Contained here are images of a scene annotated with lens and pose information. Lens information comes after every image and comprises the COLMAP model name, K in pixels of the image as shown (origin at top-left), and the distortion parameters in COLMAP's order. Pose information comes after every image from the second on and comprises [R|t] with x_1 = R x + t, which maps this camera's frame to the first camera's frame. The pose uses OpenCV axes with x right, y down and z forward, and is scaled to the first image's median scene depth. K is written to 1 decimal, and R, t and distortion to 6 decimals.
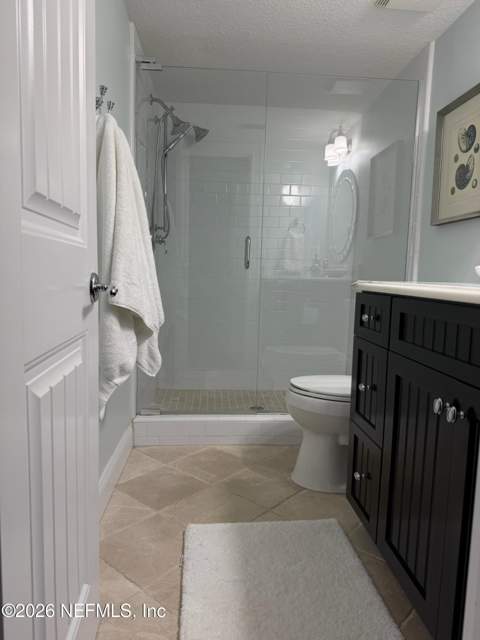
lens RADIAL K [[454.1, 0, 239.4], [0, 454.1, 320.8], [0, 0, 1]] dist [0.009262, -0.013395]
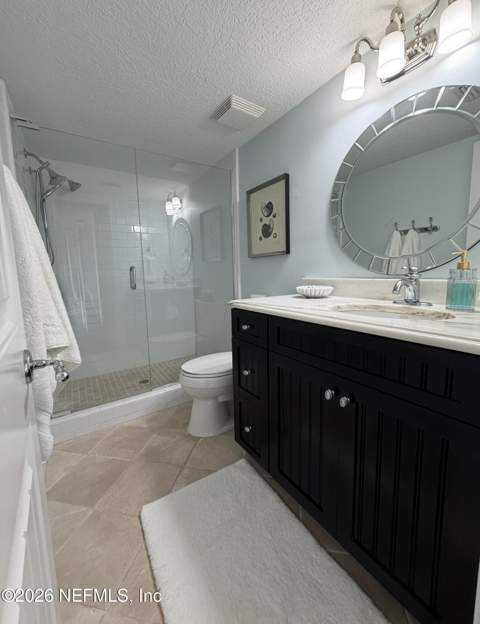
lens RADIAL K [[257.4, 0, 242.9], [0, 257.4, 303.1], [0, 0, 1]] dist [0.002284, -0.000289]
pose [[0.865673, -0.106953, 0.489051, -0.088069], [0.100643, 0.994147, 0.039267, -0.078516], [-0.490389, 0.015227, 0.871371, 0.165168]]
